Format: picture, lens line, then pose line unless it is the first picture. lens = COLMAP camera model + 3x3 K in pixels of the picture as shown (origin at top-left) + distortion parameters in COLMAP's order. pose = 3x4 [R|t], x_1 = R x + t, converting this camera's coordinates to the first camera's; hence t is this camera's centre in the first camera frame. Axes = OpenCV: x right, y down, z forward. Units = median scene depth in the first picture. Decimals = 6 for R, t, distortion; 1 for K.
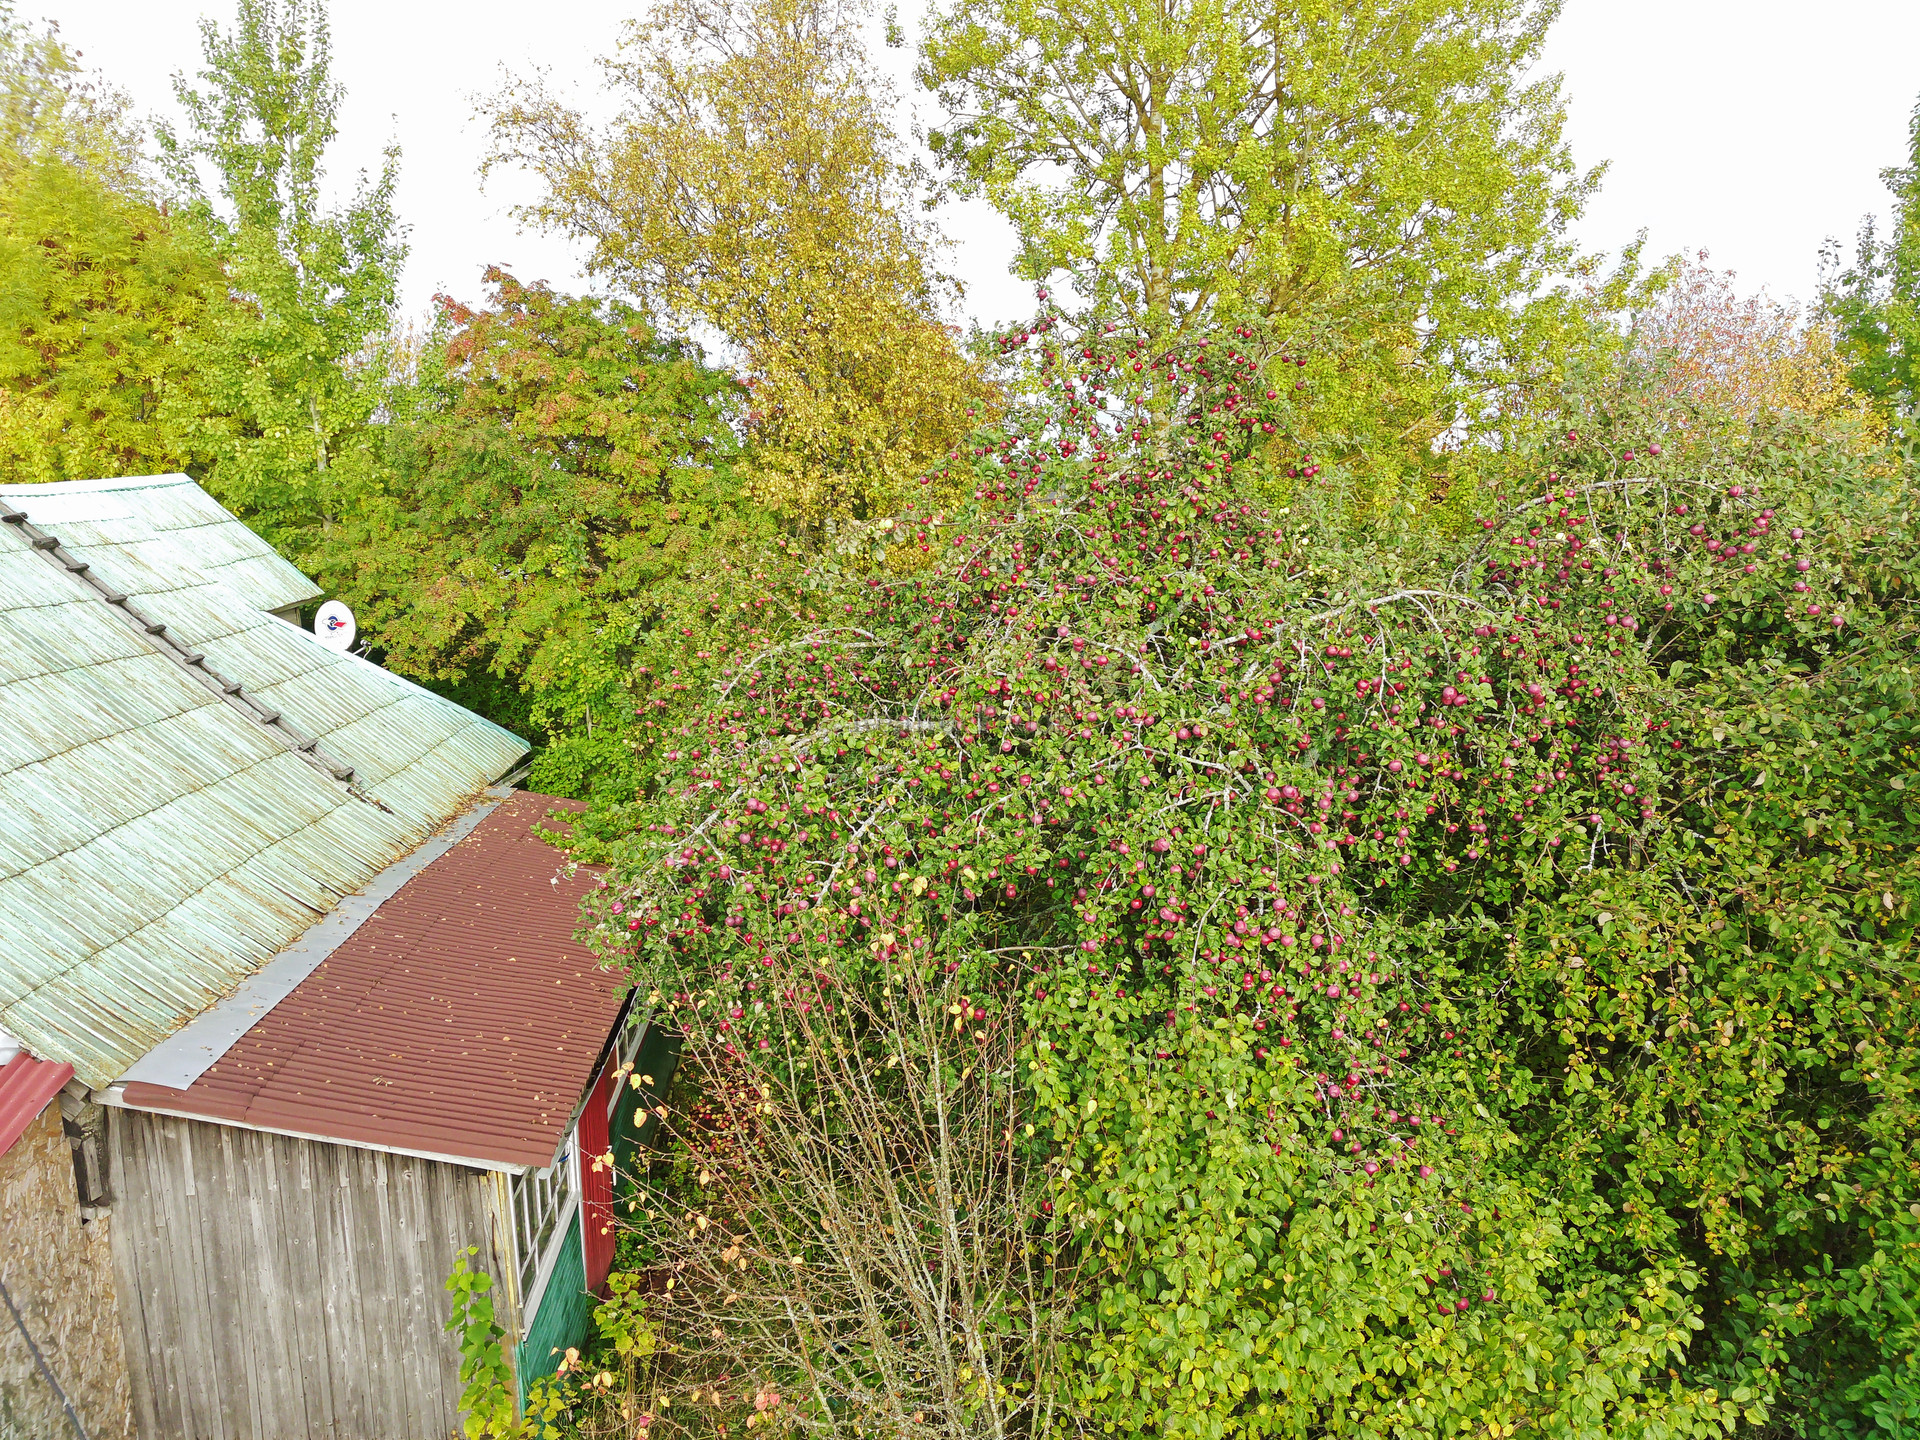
lens RADIAL K [[1426.0, 0, 1060.2], [0, 1426.0, 722.1], [0, 0, 1]] dist [0.006366, -0.048639]
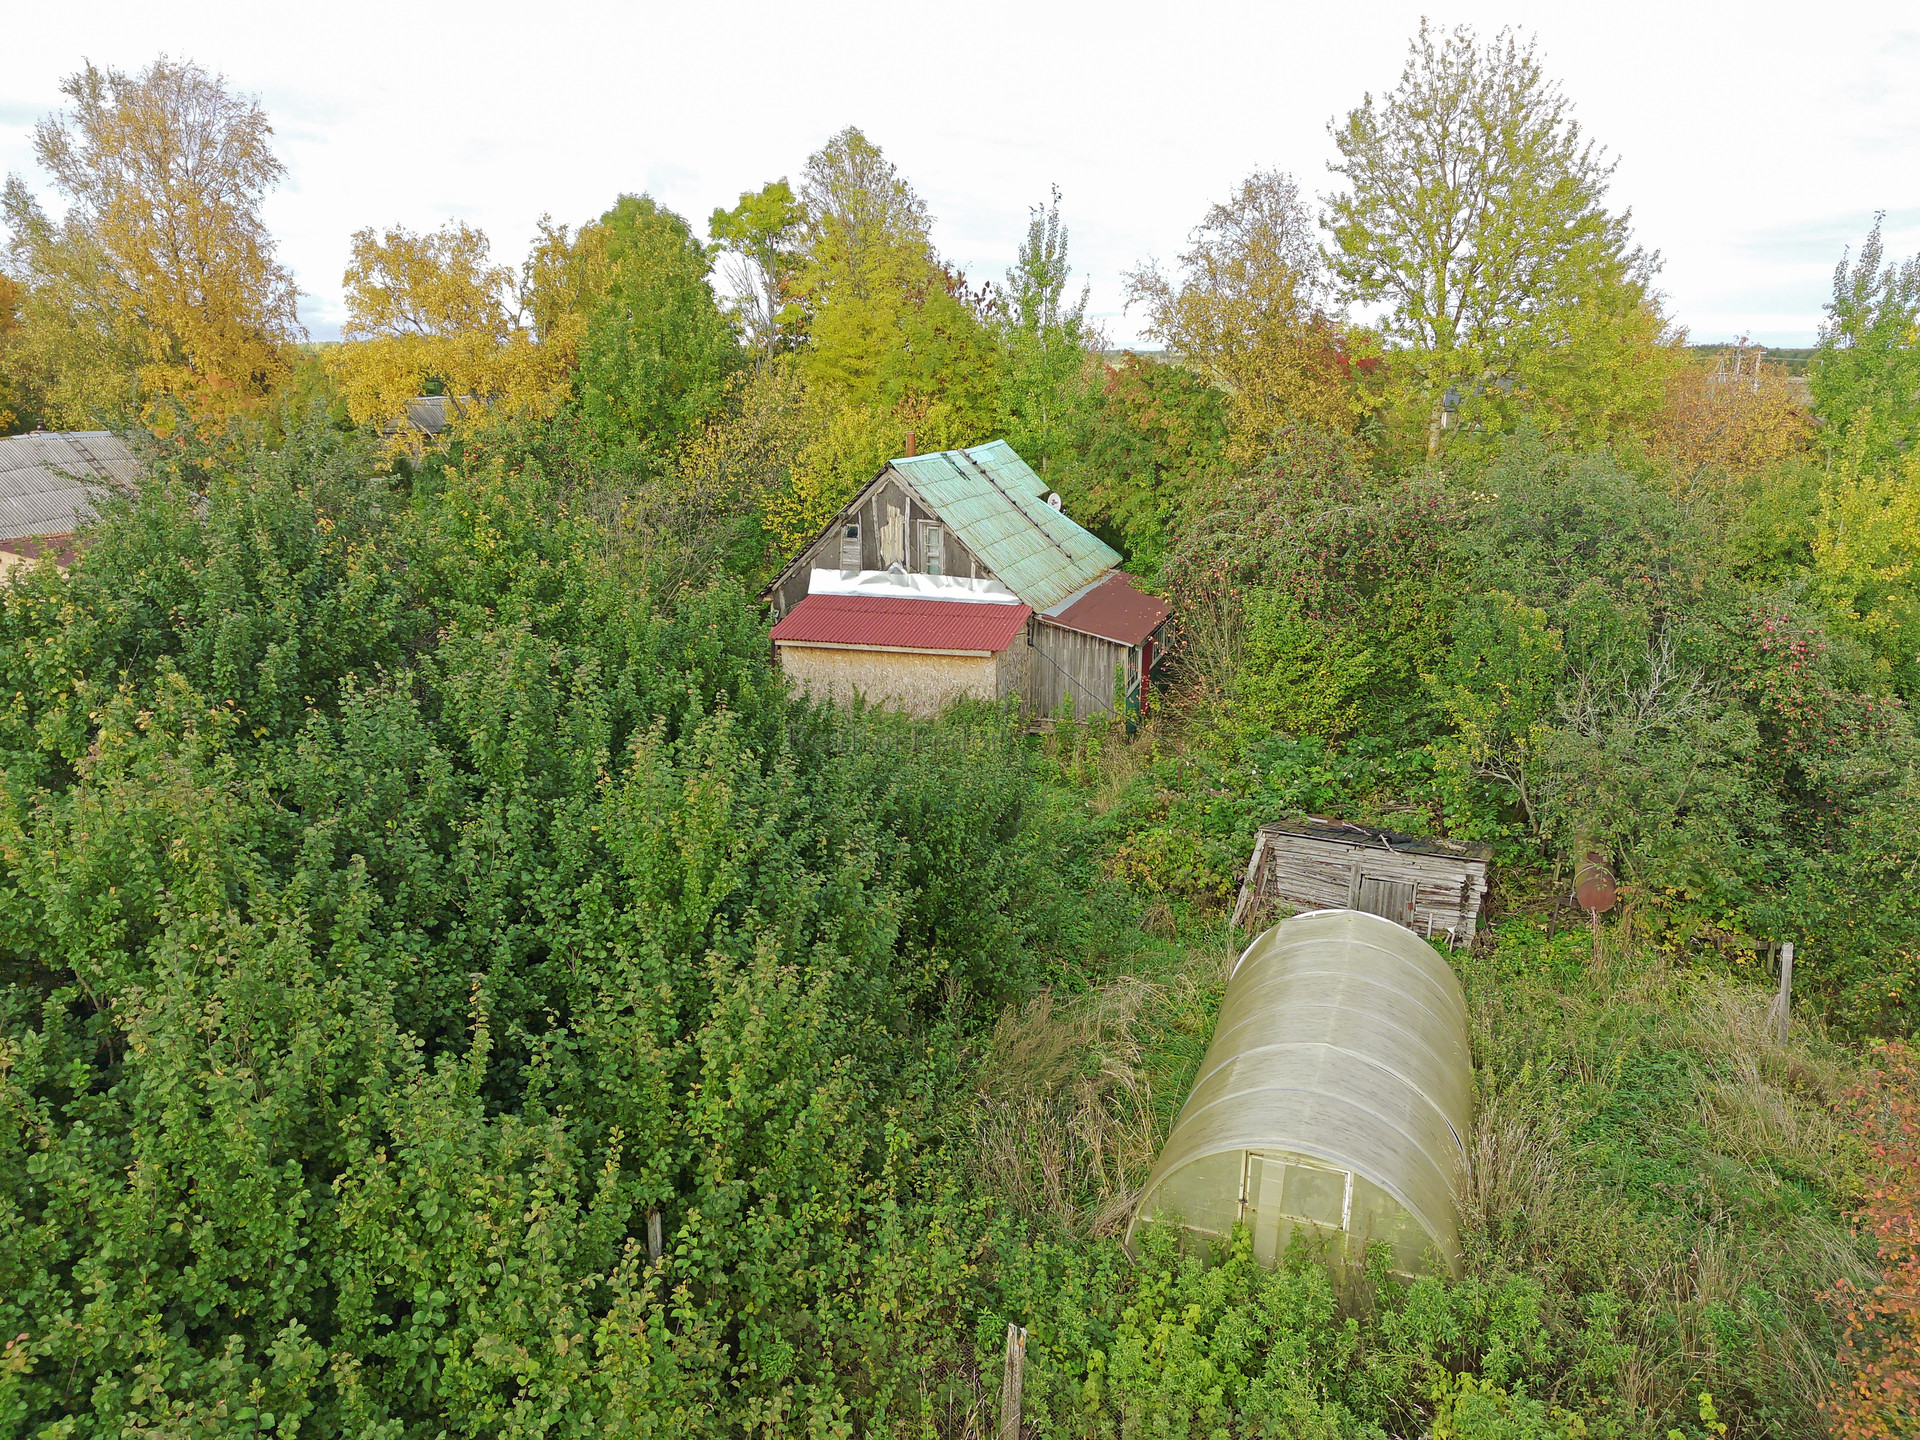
lens RADIAL K [[1406.0, 0, 955.6], [0, 1406.0, 824.1], [0, 0, 1]] dist [-0.006174, -0.002034]
pose [[0.908411, 0.135375, -0.395554, 0.505645], [-0.076764, 0.984048, 0.160490, 0.134634], [0.410970, -0.115426, 0.904312, -1.788153]]
